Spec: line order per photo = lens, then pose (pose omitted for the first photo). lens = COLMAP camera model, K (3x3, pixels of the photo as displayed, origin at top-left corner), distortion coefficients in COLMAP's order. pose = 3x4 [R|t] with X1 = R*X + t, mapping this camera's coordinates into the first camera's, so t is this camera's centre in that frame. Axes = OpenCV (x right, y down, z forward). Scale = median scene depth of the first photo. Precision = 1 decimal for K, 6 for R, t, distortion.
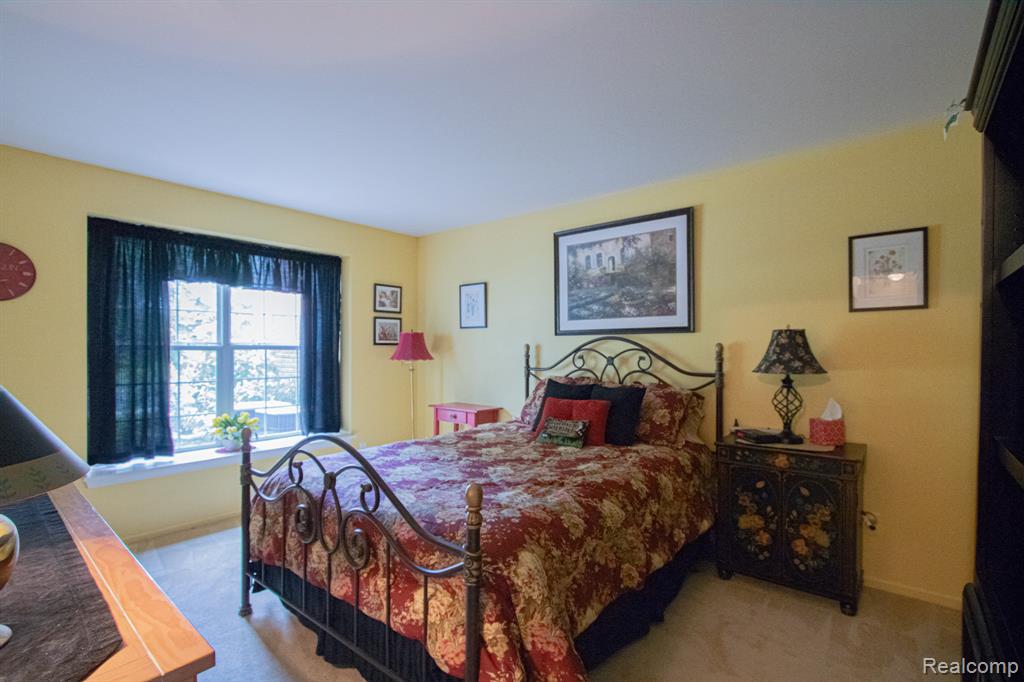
lens RADIAL K [[495.2, 0, 514.3], [0, 495.2, 355.1], [0, 0, 1]] dist [-0.013650, 0.000249]
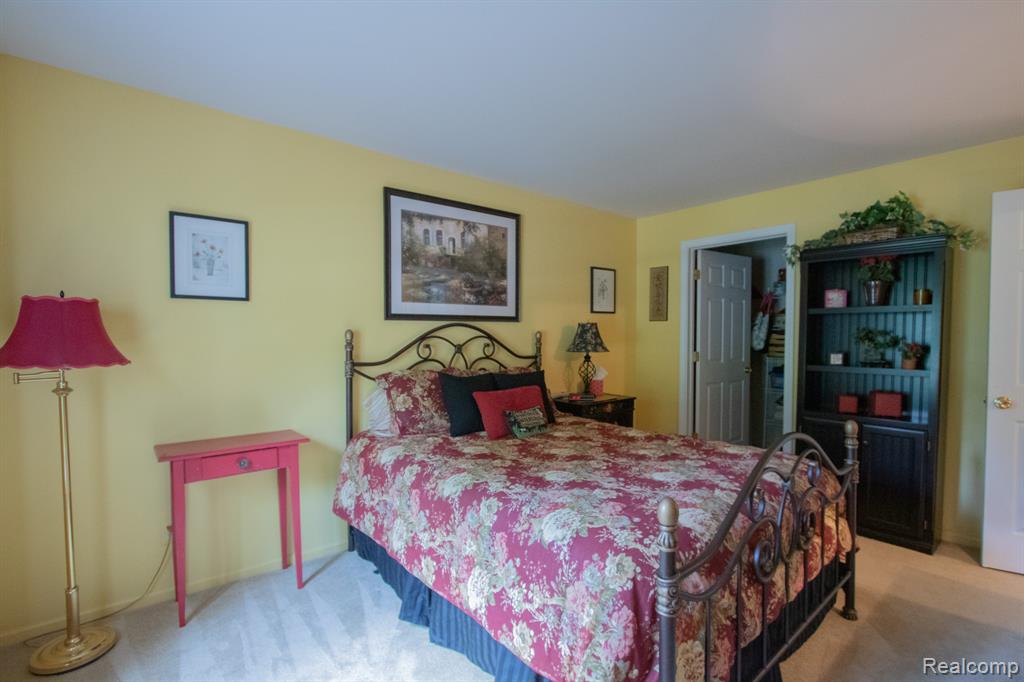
lens RADIAL K [[473.6, 0, 517.9], [0, 473.6, 353.0], [0, 0, 1]] dist [-0.013691, 0.000858]
pose [[0.175652, -0.040112, 0.983635, -0.677674], [0.011063, 0.999187, 0.038771, -0.014311], [-0.984390, 0.004072, 0.175953, 0.725108]]
